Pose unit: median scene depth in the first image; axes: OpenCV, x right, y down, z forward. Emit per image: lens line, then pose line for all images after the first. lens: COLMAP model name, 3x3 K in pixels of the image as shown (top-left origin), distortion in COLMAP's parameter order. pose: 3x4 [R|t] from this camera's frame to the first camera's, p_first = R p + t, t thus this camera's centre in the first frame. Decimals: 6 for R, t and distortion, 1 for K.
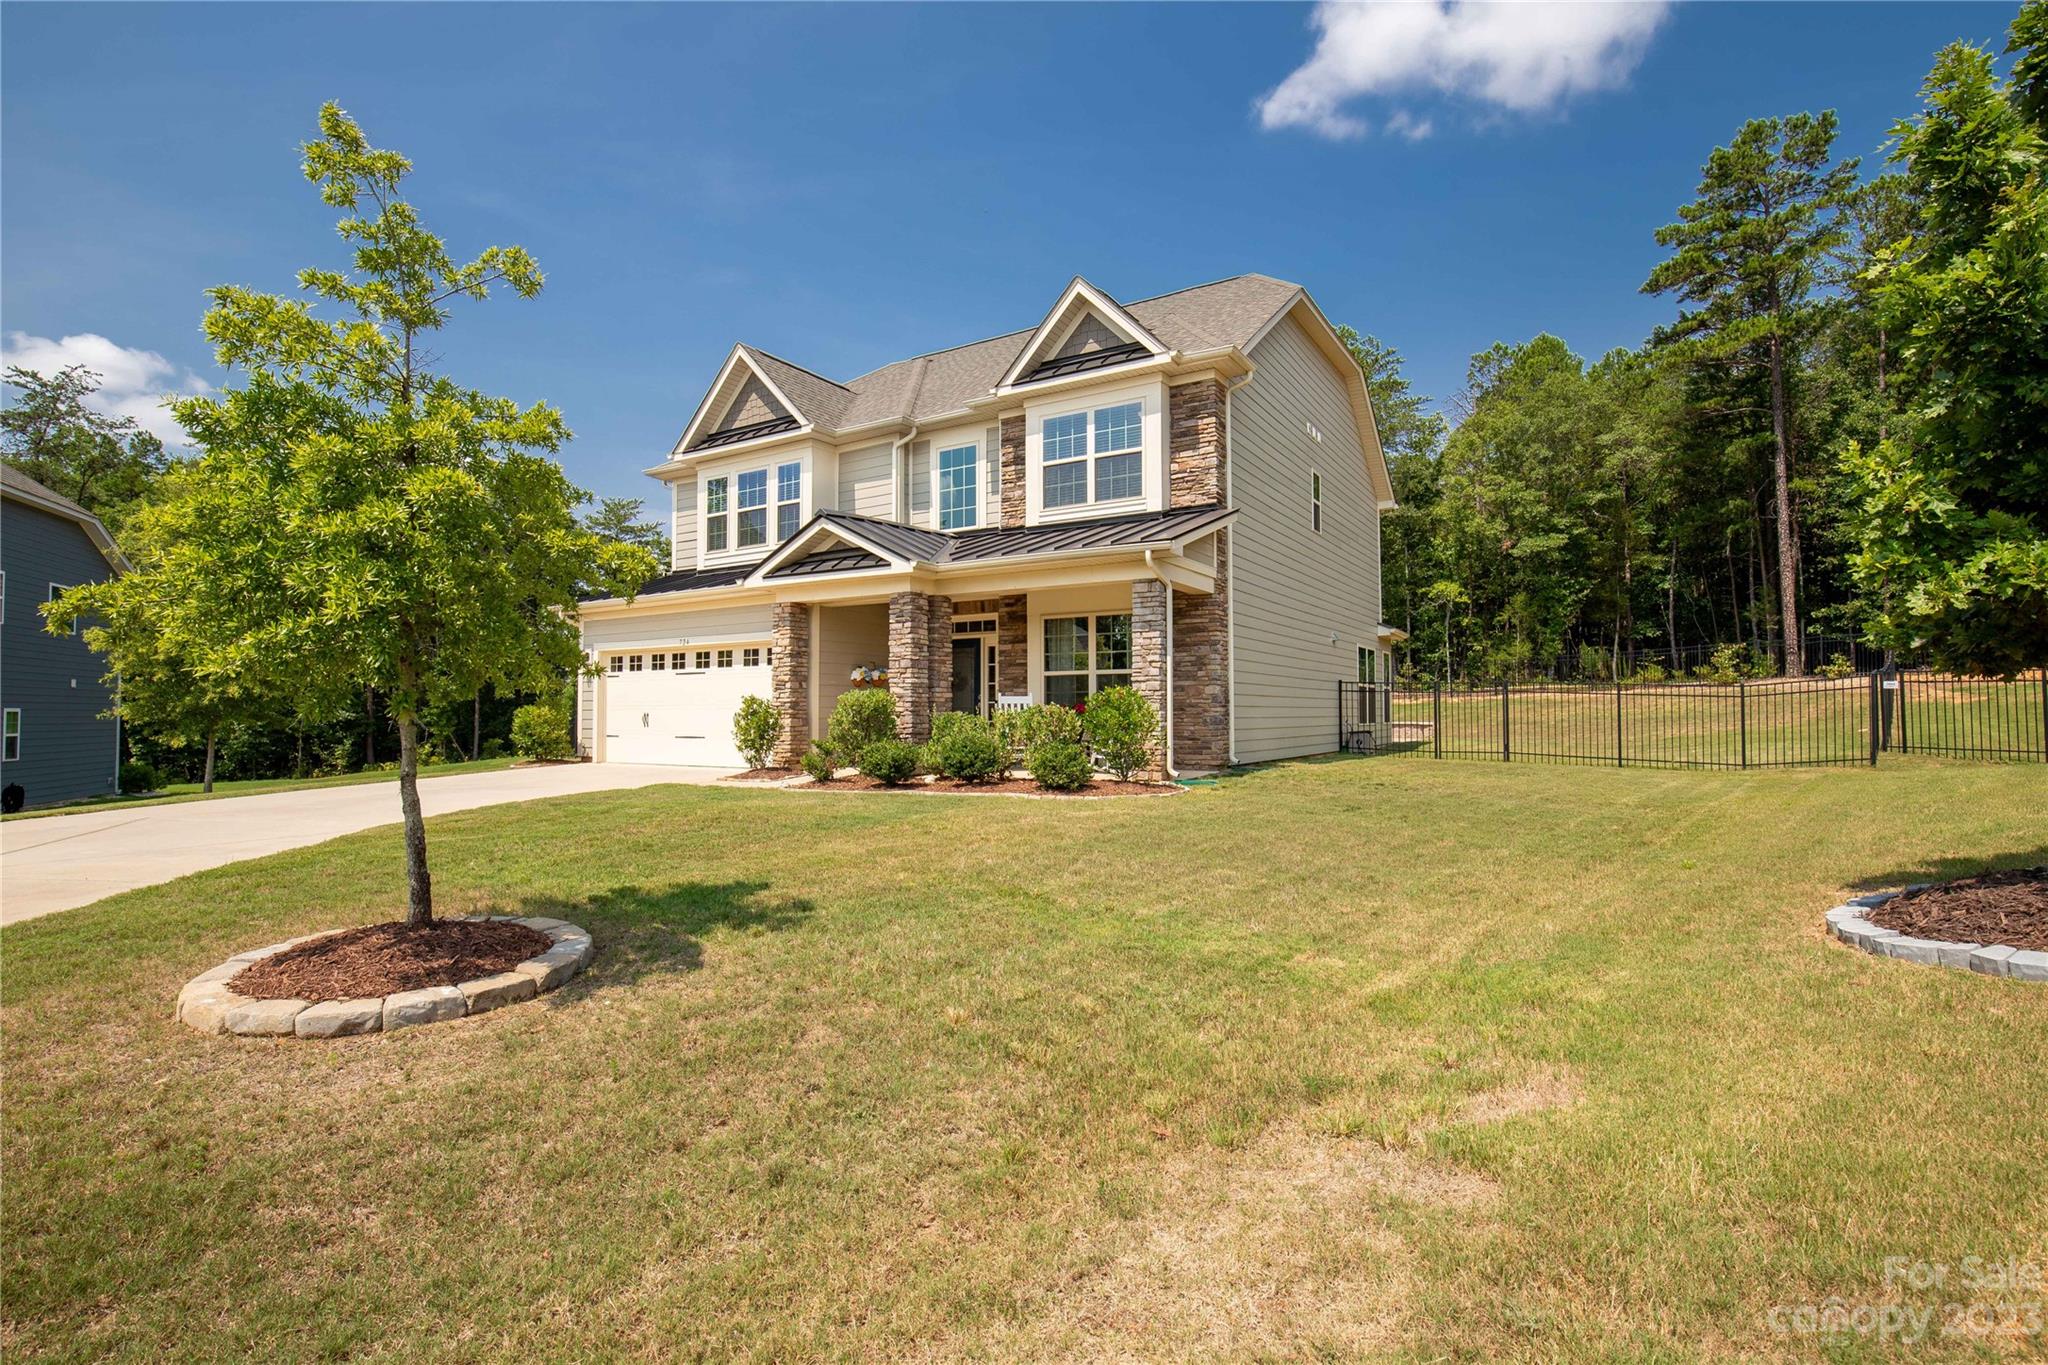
lens RADIAL K [[995.2, 0, 1030.8], [0, 995.2, 696.4], [0, 0, 1]] dist [-0.011902, 0.005764]
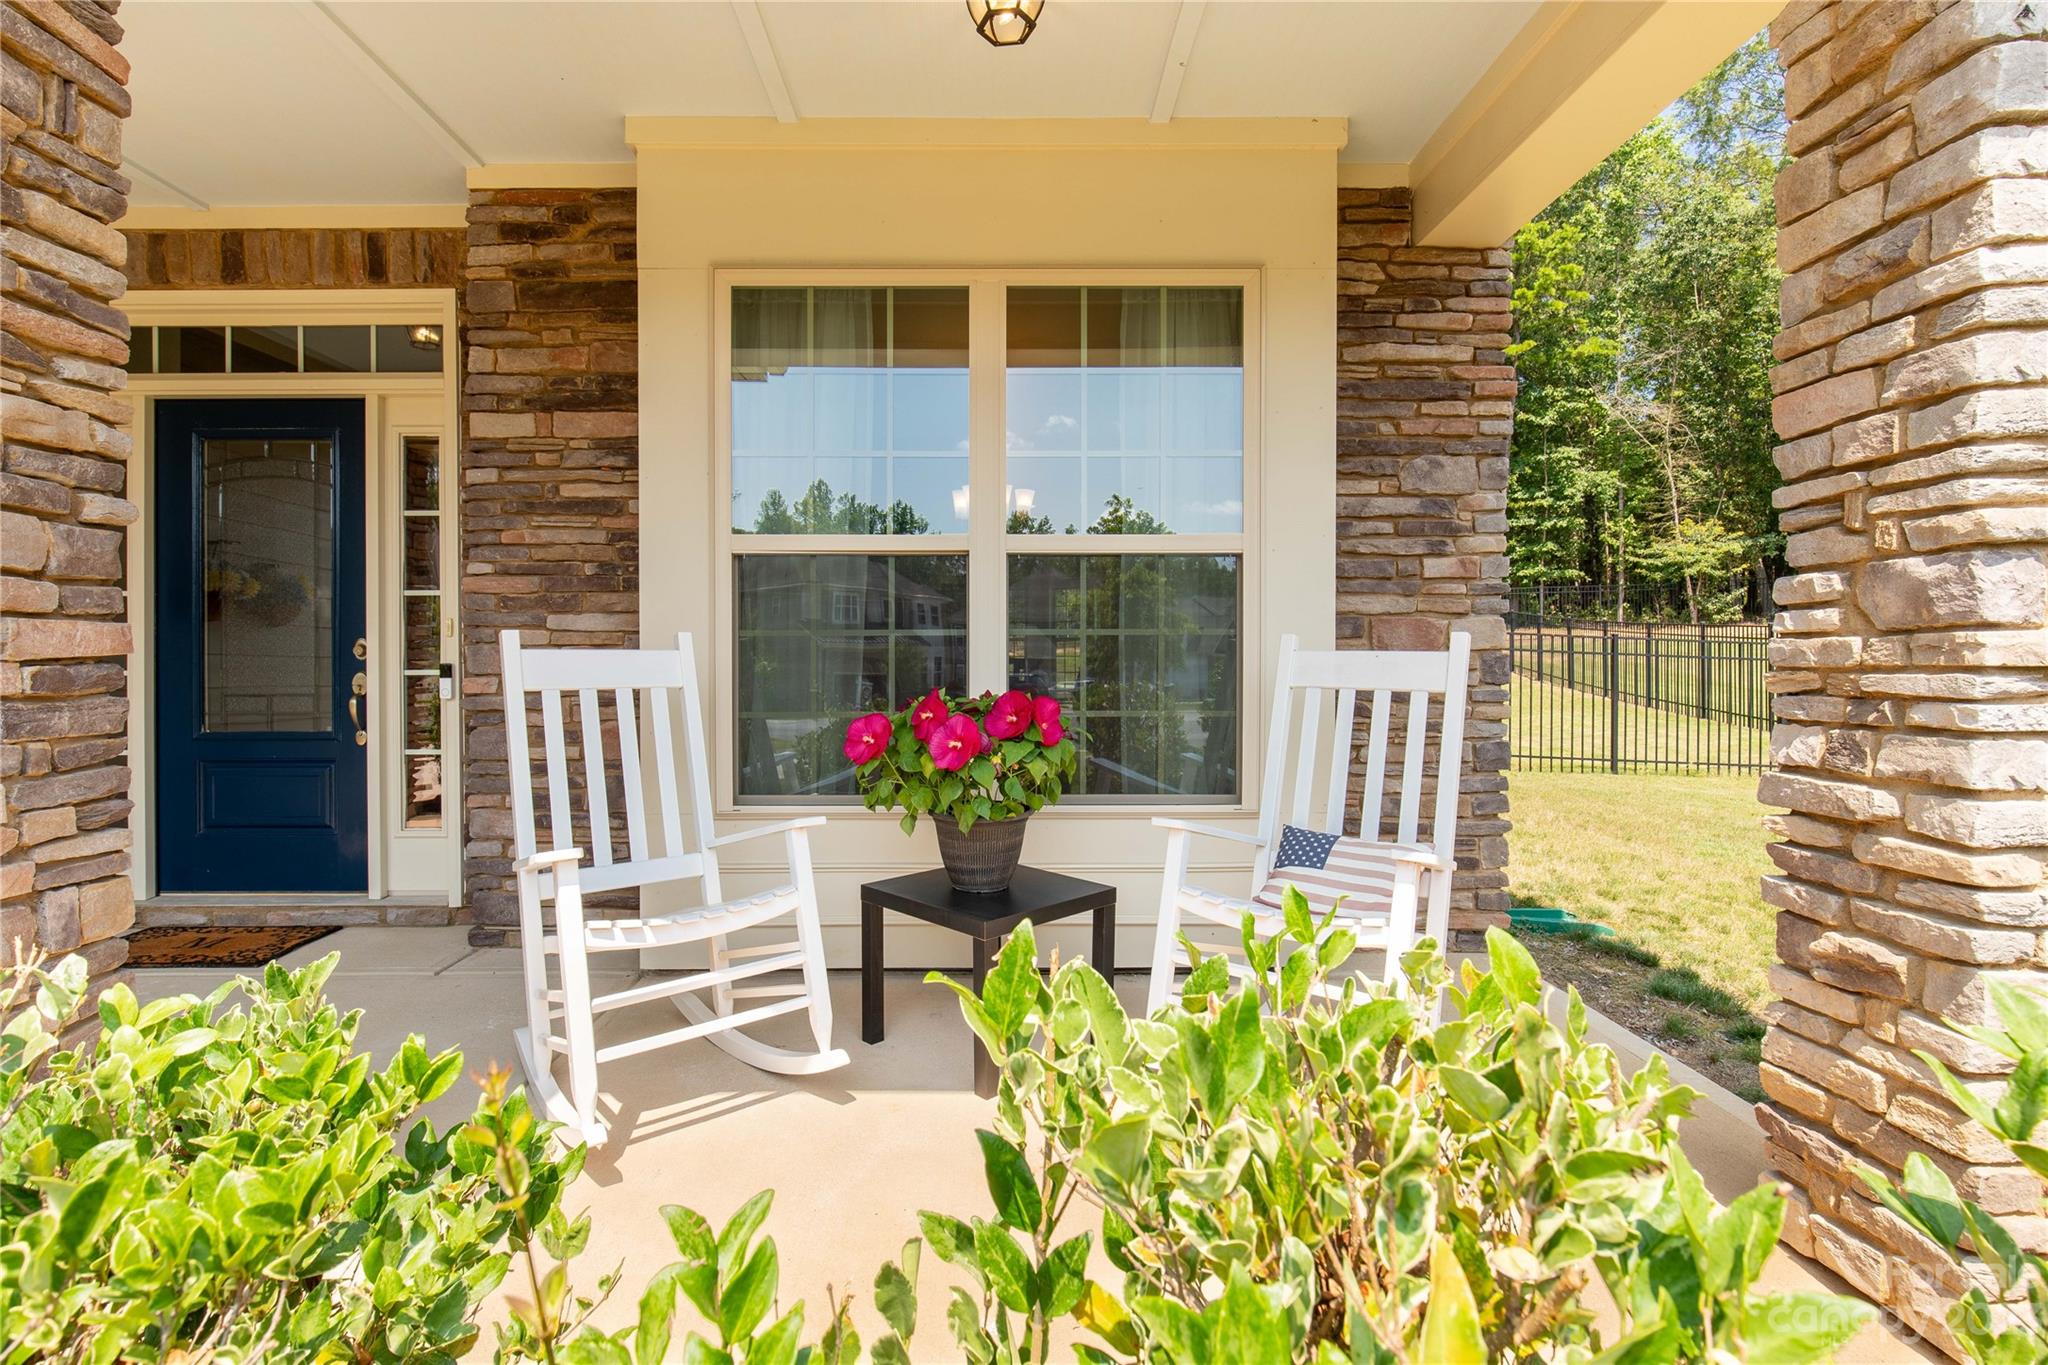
lens RADIAL K [[995.2, 0, 1022.0], [0, 995.2, 680.1], [0, 0, 1]] dist [-0.011902, 0.005764]
pose [[0.845592, -0.006969, 0.533784, -0.044758], [-0.010647, 0.999496, 0.029915, -0.001094], [-0.533723, -0.030979, 0.845092, 0.729655]]
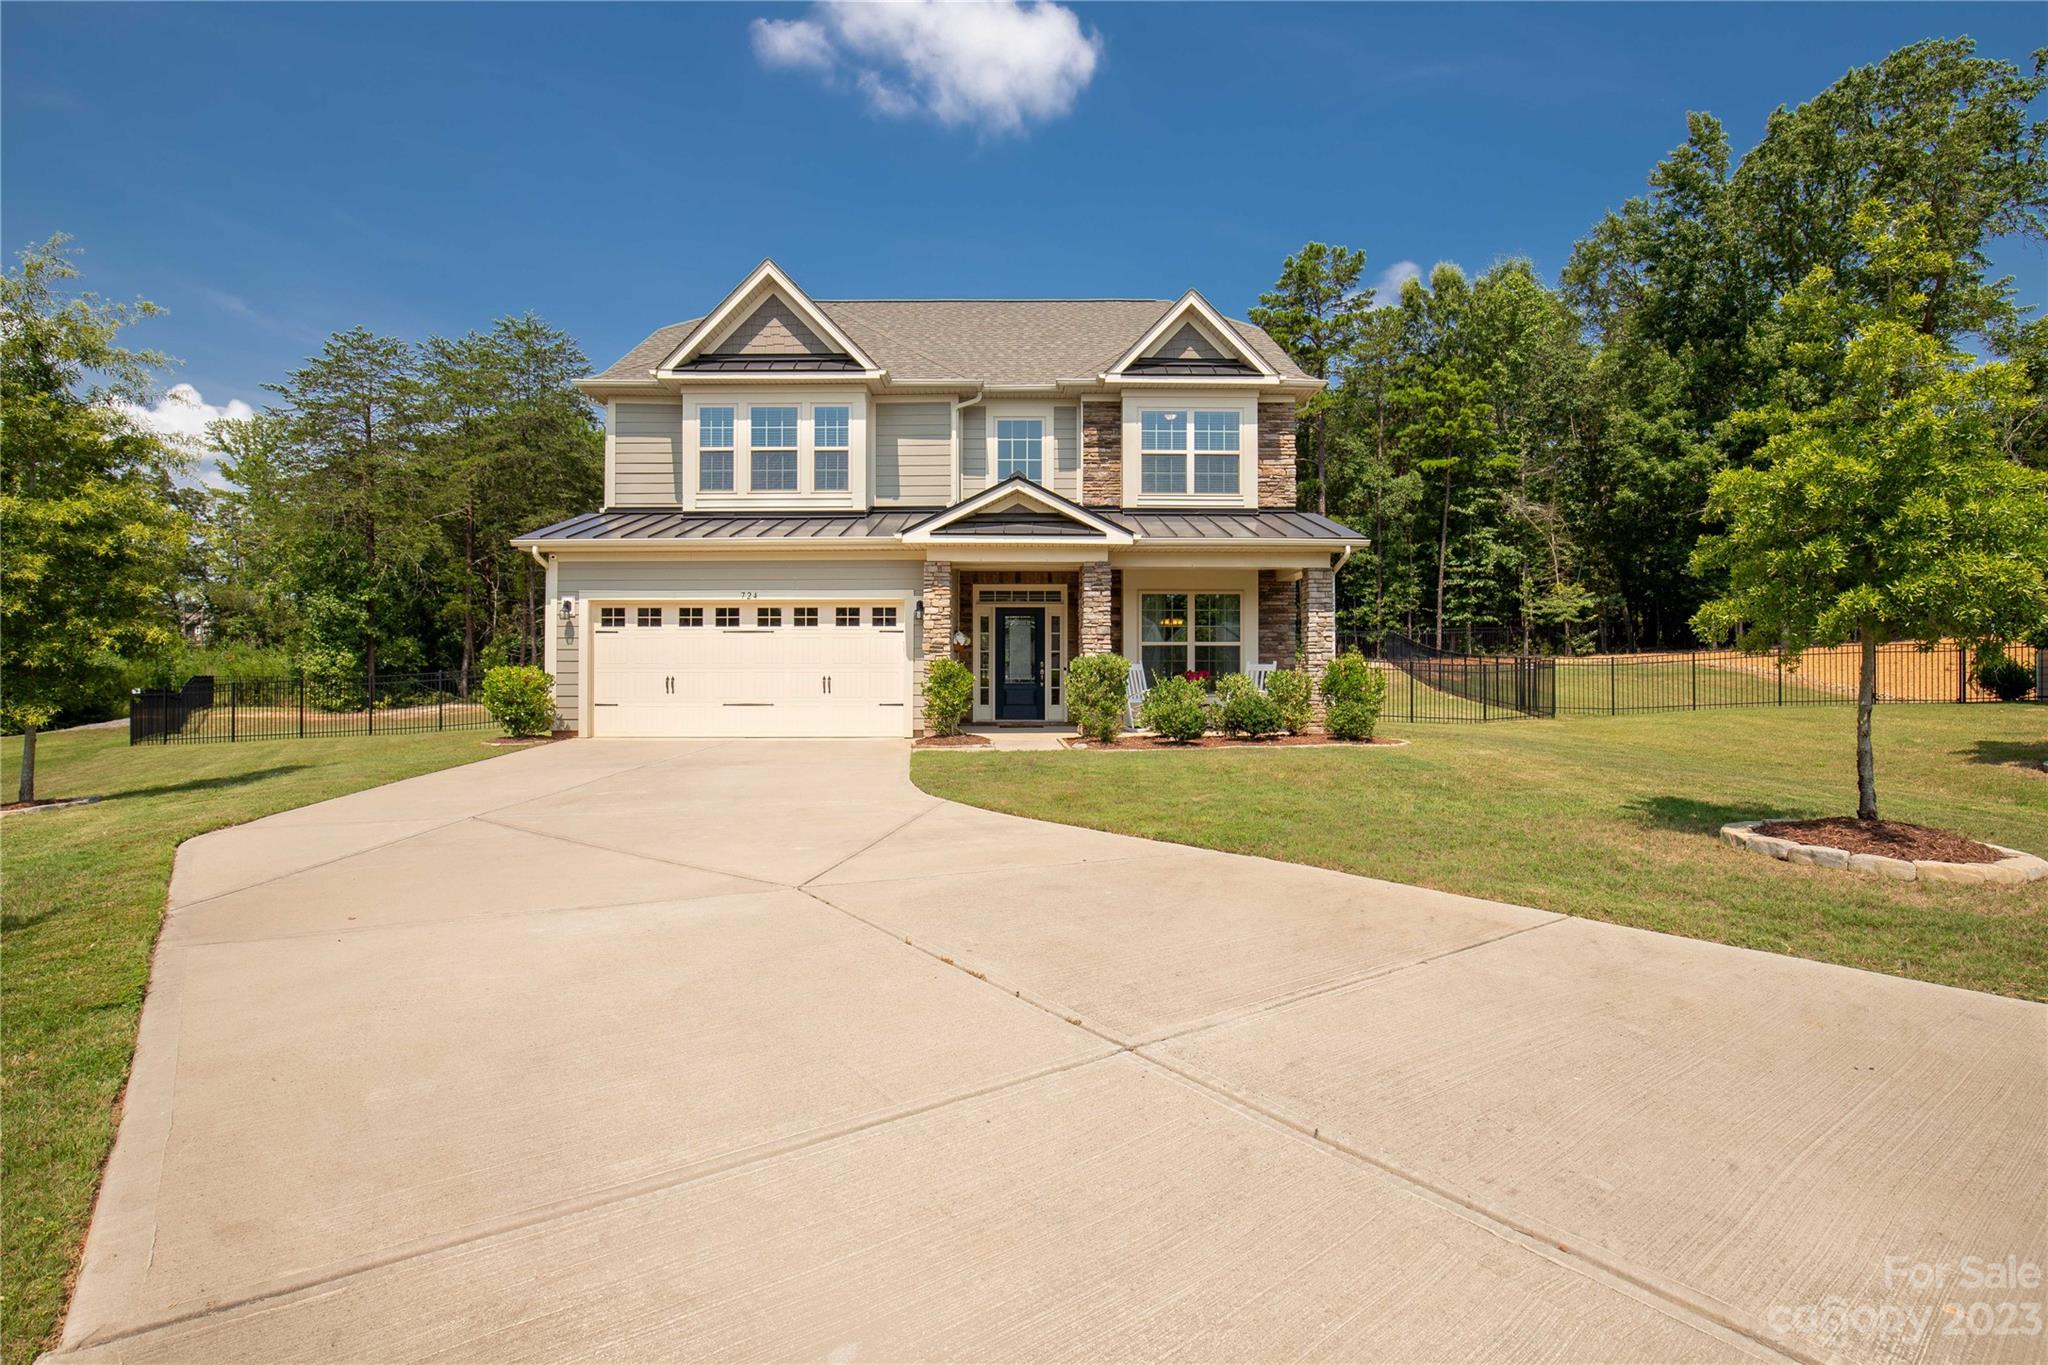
lens RADIAL K [[995.2, 0, 1065.9], [0, 995.2, 692.2], [0, 0, 1]] dist [-0.011902, 0.005764]
pose [[0.834951, 0.001970, 0.550321, -0.611578], [-0.012450, 0.999805, 0.015311, 0.013714], [-0.550184, -0.019636, 0.834813, 0.119788]]
